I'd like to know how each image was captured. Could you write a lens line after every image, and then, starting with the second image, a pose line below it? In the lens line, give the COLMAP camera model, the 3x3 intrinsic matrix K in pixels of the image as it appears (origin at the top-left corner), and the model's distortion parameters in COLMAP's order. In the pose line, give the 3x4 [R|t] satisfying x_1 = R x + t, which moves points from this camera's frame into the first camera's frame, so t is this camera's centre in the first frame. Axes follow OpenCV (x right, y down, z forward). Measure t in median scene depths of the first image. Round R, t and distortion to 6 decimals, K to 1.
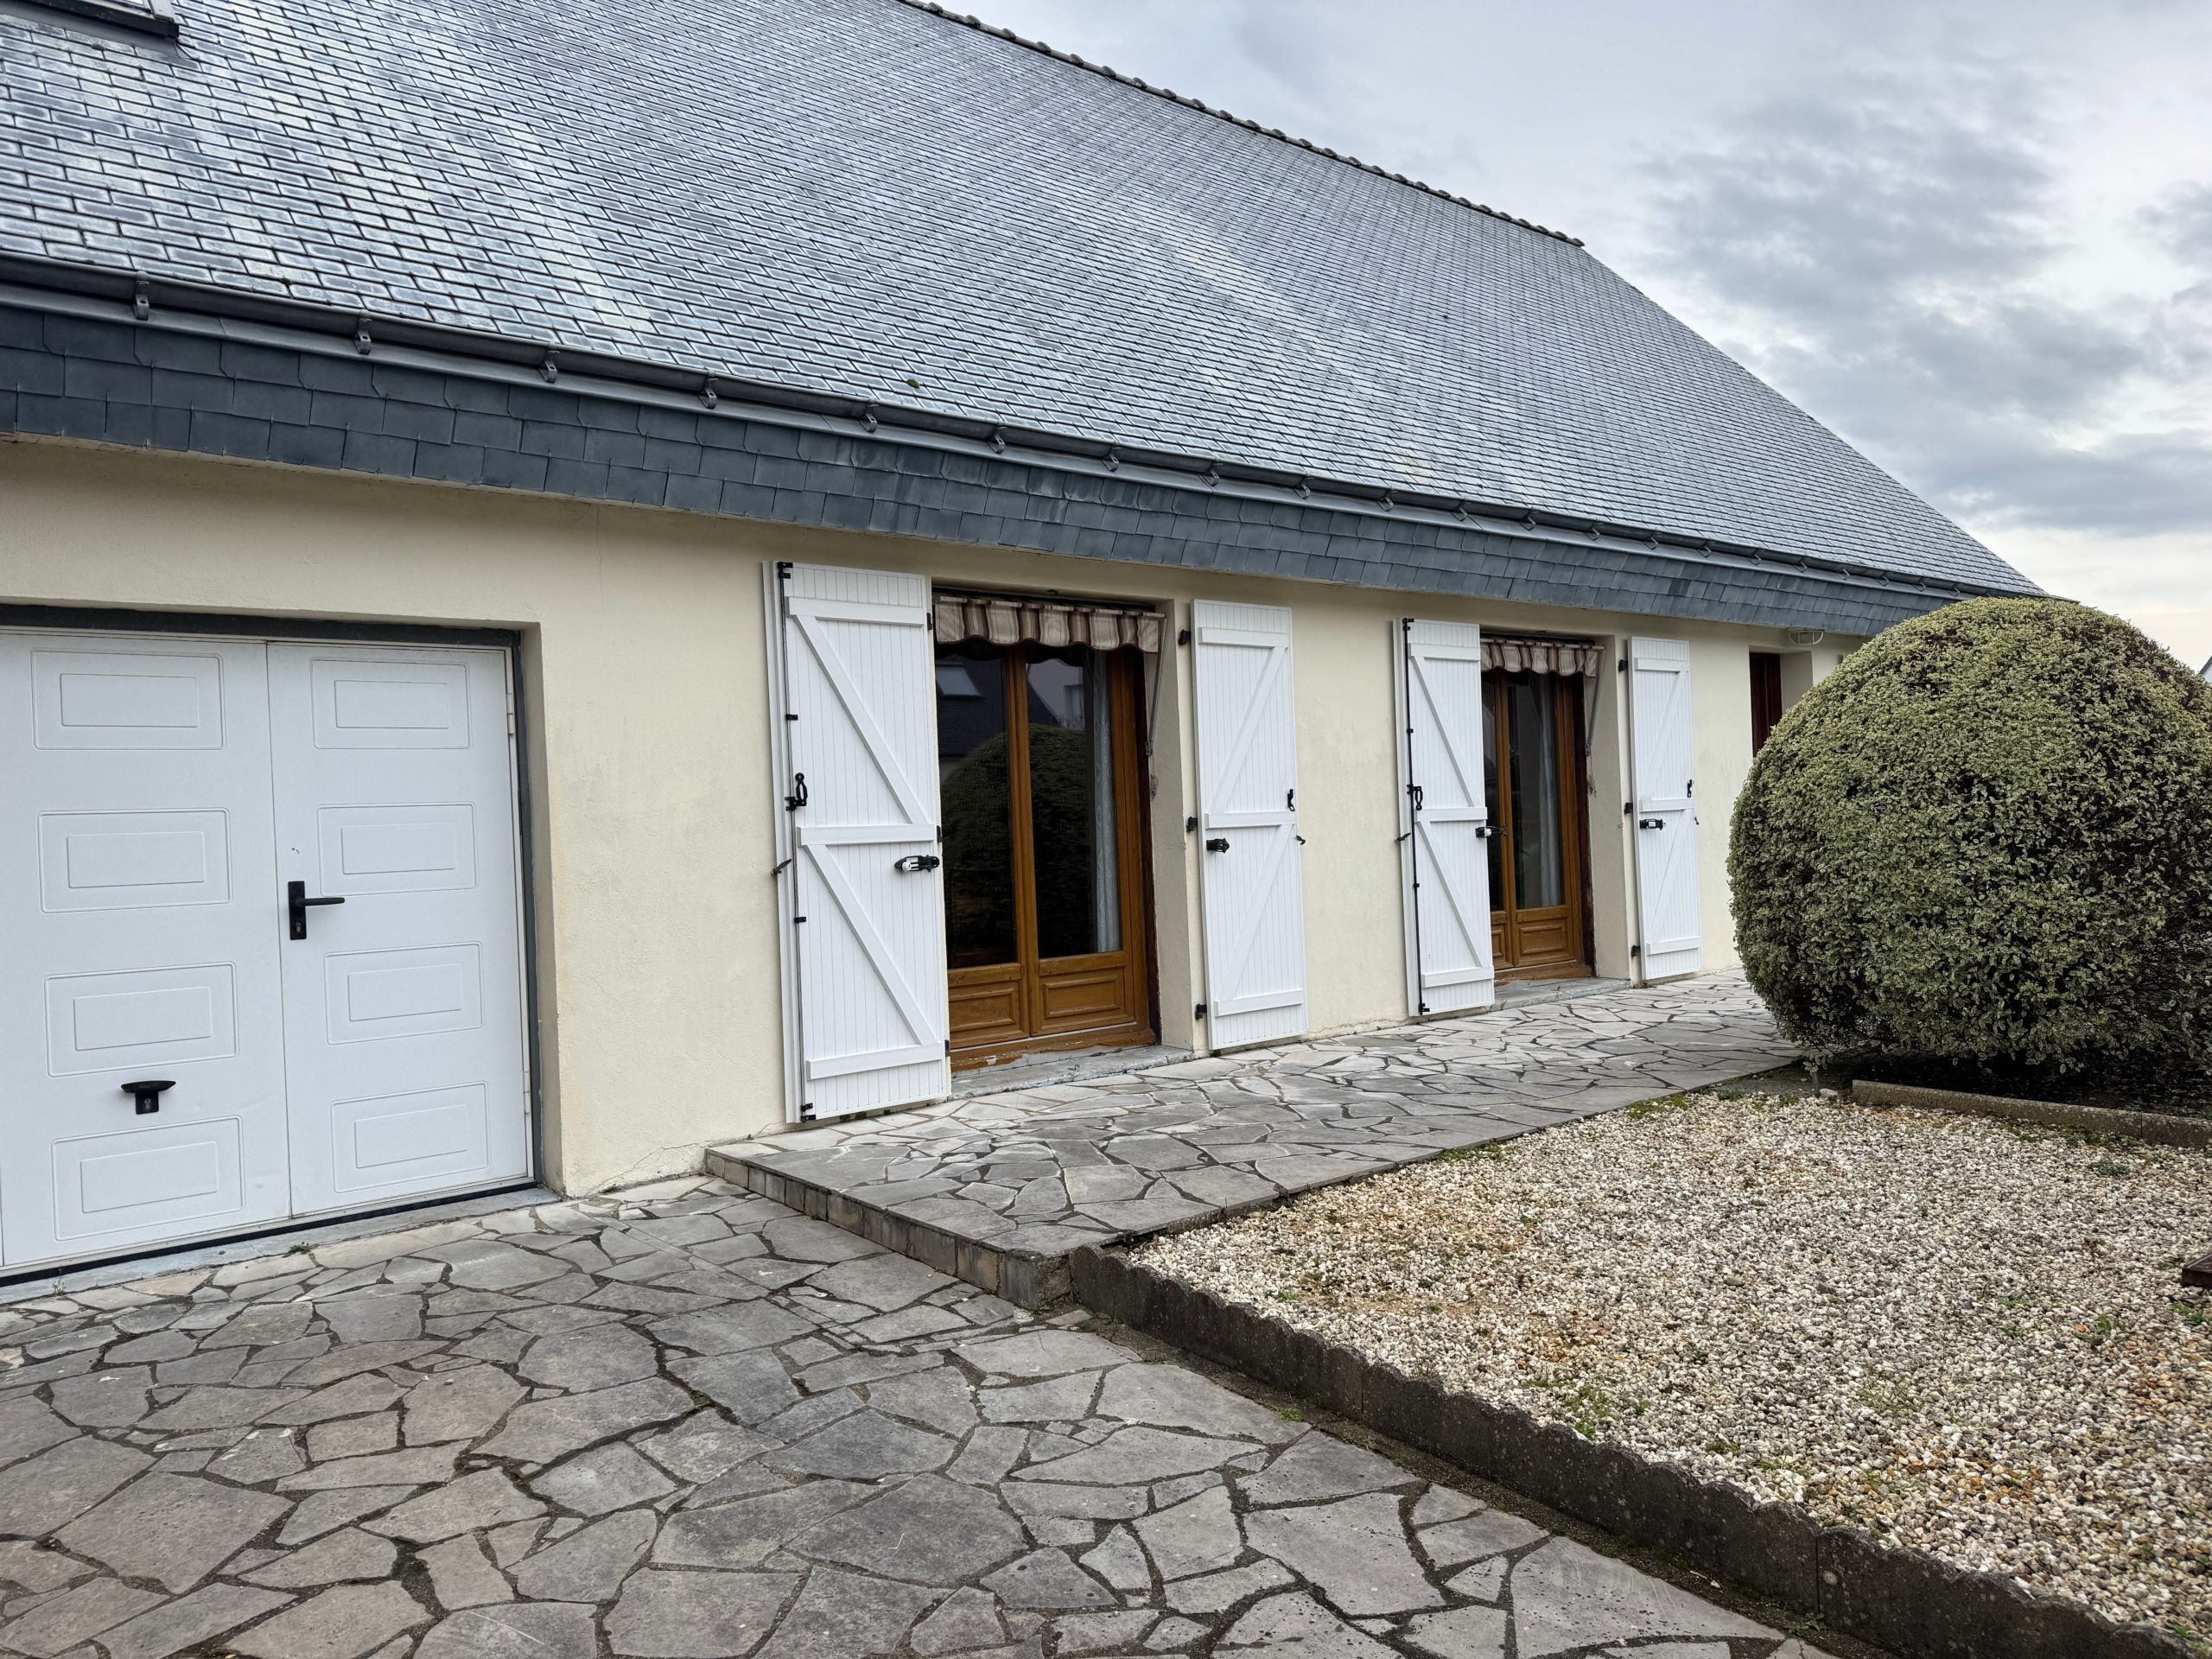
lens RADIAL K [[1561.1, 0, 1106.0], [0, 1561.1, 829.5], [0, 0, 1]] dist [0.003095, 0.000211]
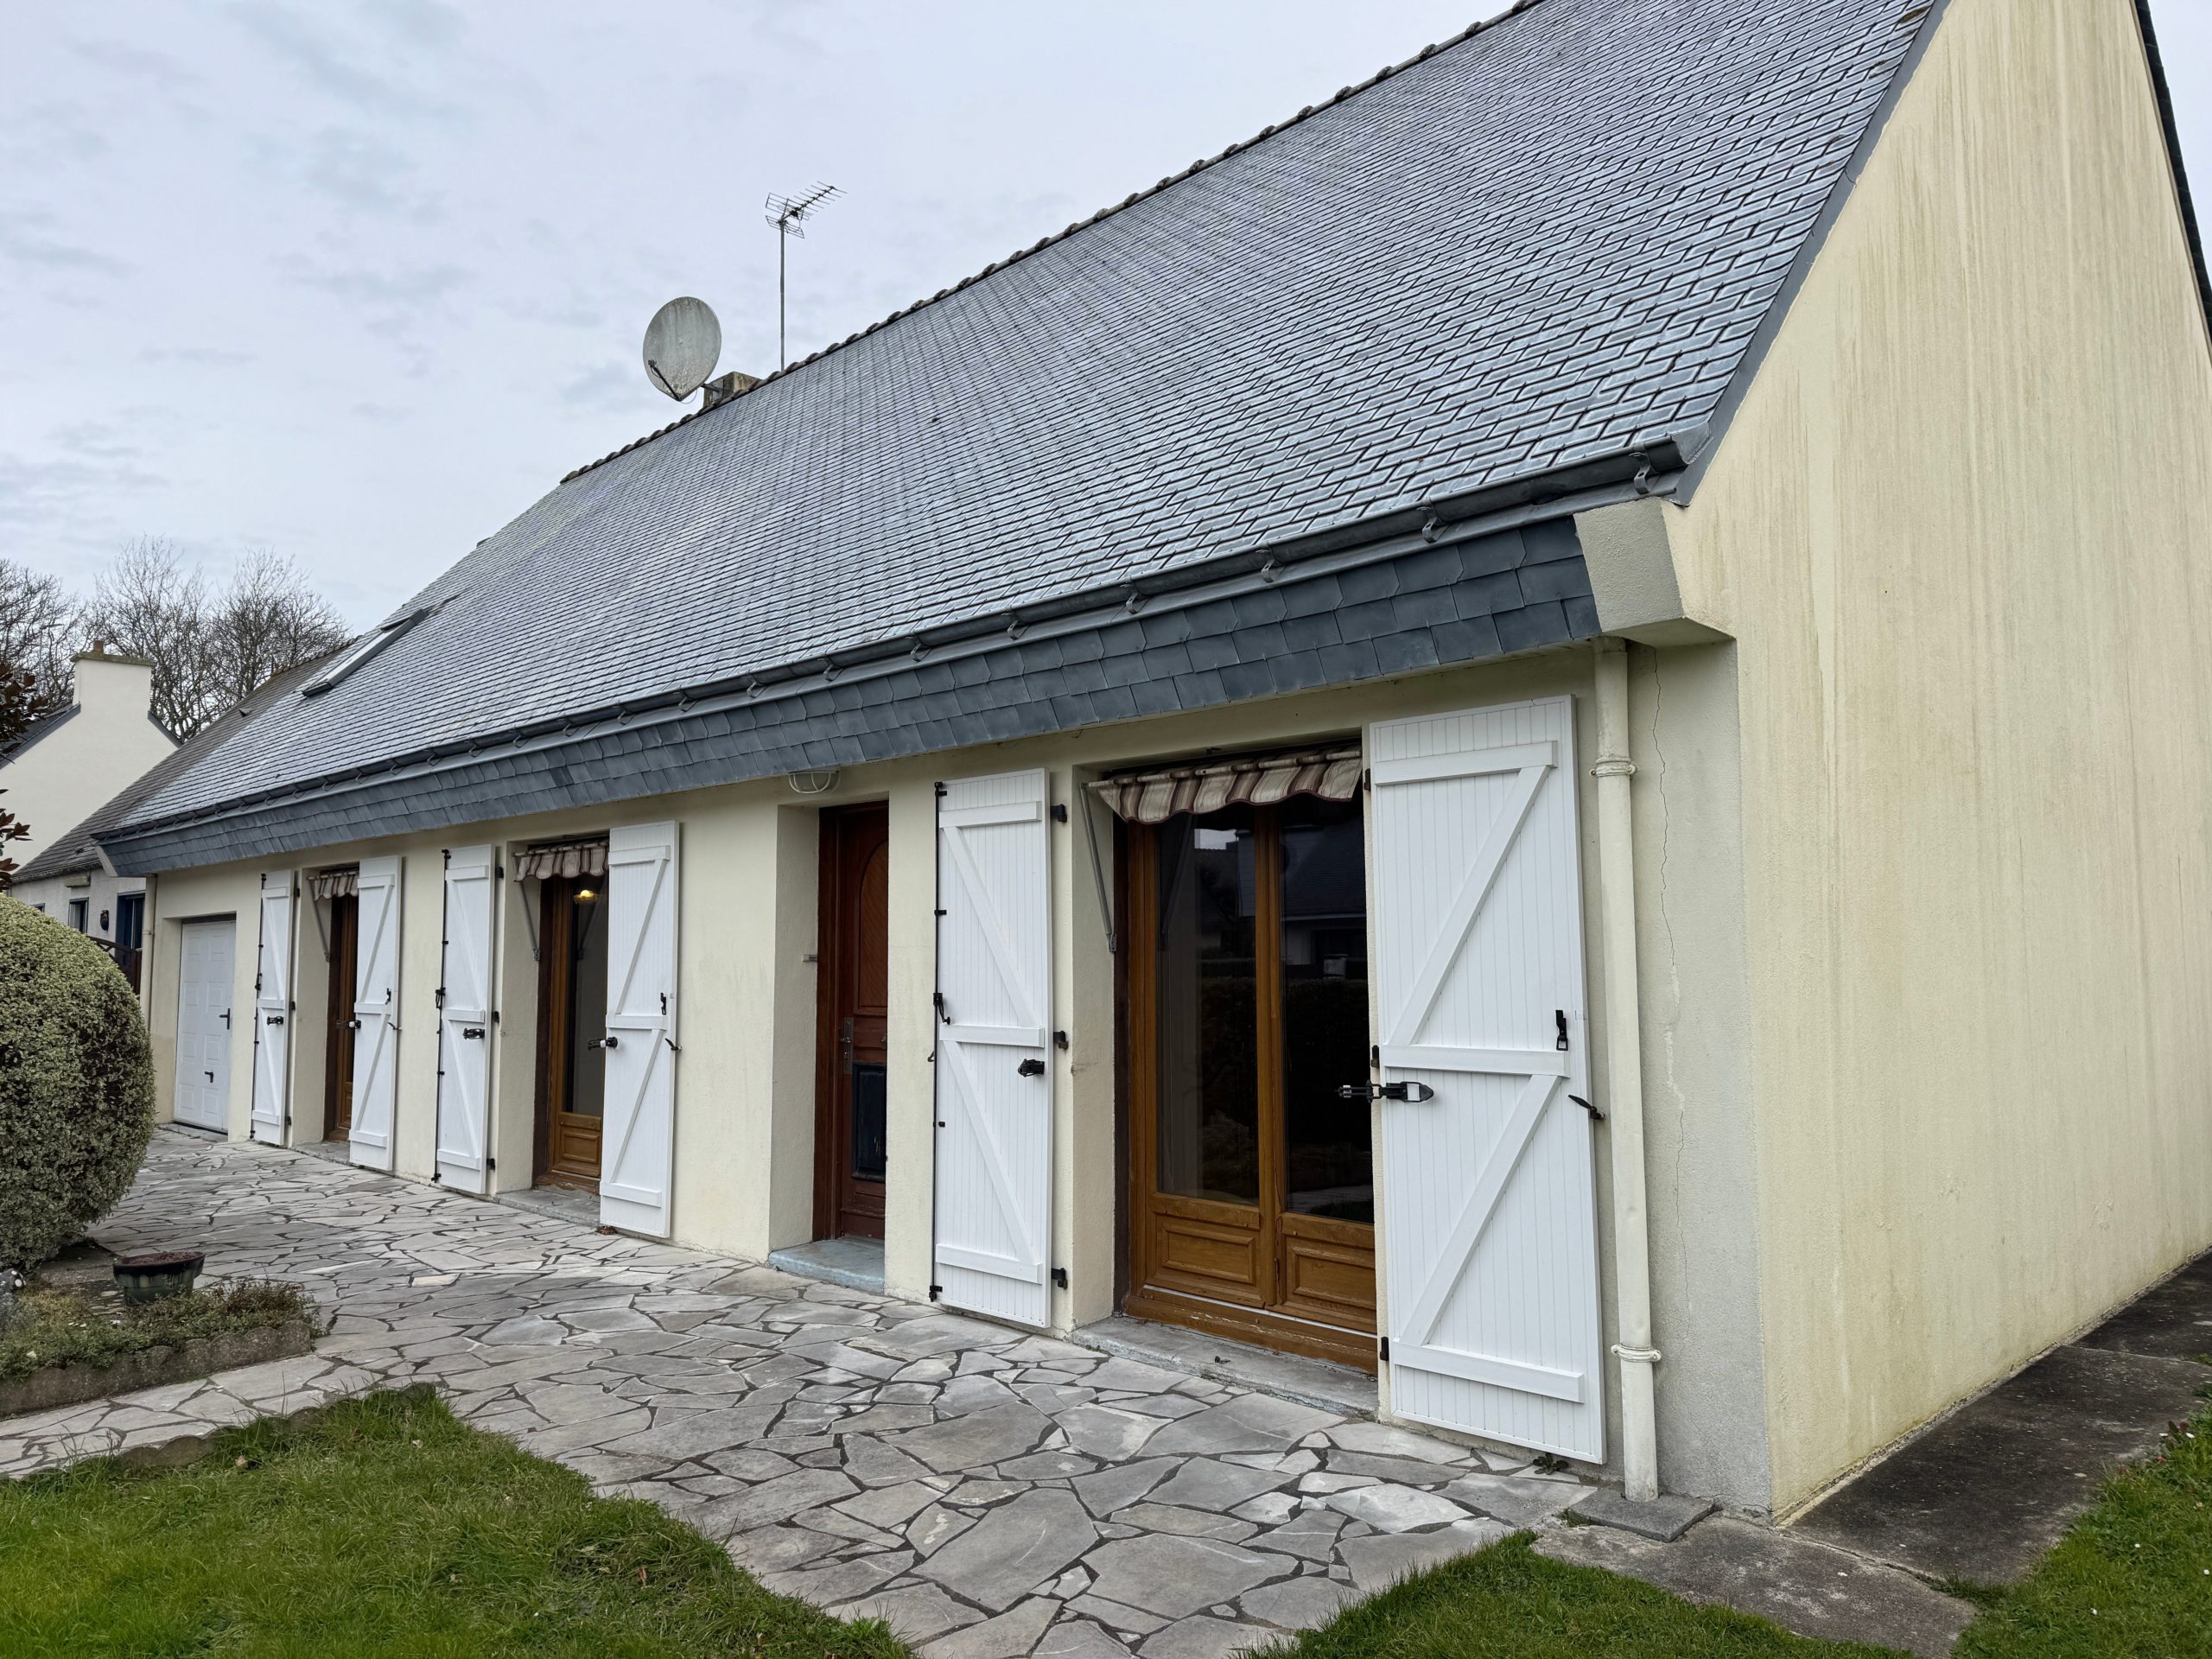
lens RADIAL K [[1561.1, 0, 1106.0], [0, 1561.1, 829.5], [0, 0, 1]] dist [0.003095, 0.000211]
pose [[0.058902, -0.053466, -0.996831, 0.793732], [-0.004828, 0.998538, -0.053842, -0.069282], [0.998252, 0.007984, 0.058558, 0.927029]]
